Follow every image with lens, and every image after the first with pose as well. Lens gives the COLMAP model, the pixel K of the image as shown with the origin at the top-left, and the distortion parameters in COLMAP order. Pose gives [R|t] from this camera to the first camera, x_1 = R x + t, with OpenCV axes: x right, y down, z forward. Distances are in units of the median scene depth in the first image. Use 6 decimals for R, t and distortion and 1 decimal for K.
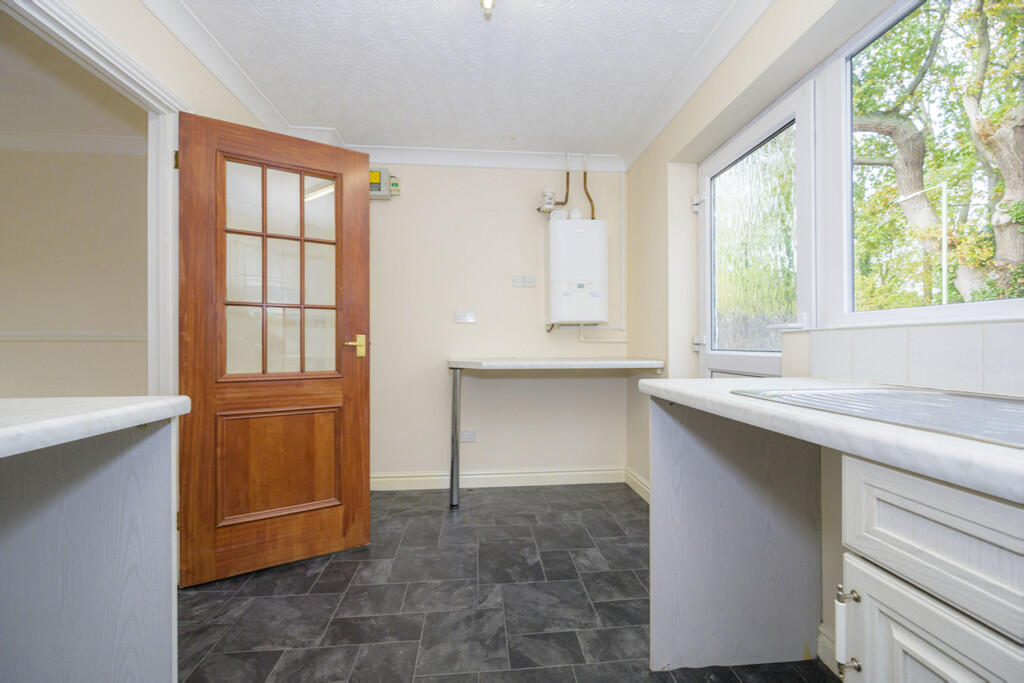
lens RADIAL K [[401.4, 0, 512.0], [0, 401.4, 341.5], [0, 0, 1]] dist [0.000734, 0.000156]
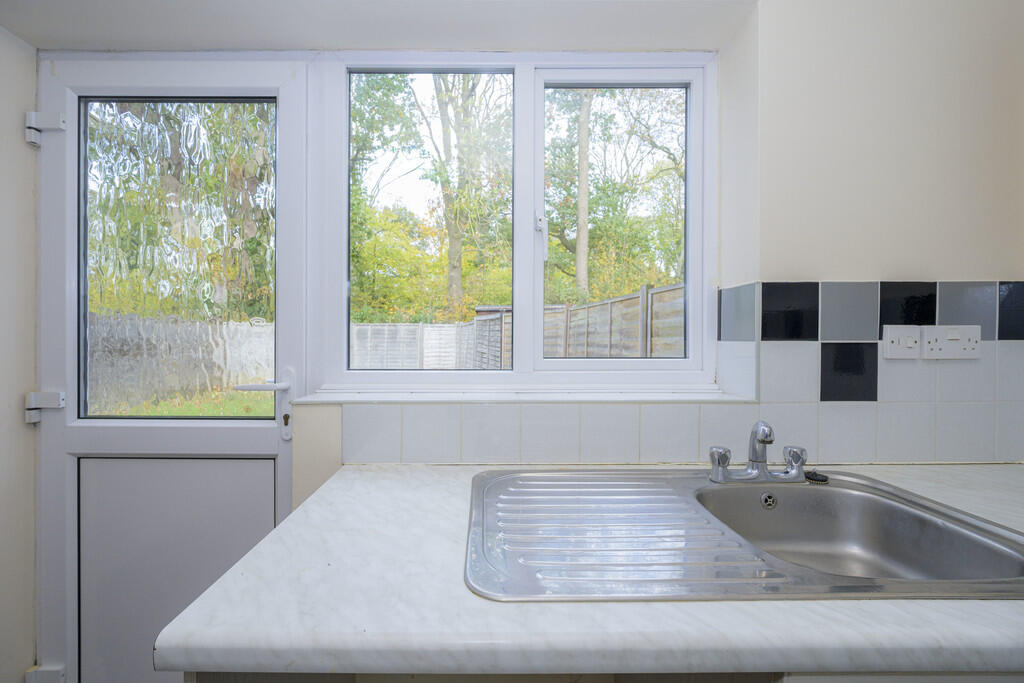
lens RADIAL K [[401.4, 0, 512.0], [0, 401.4, 341.5], [0, 0, 1]] dist [0.000734, 0.000156]
pose [[0.083066, 0.009732, 0.996496, 0.011260], [-0.008140, 0.999926, -0.009087, -0.079687], [-0.996511, -0.007357, 0.083139, 0.377742]]
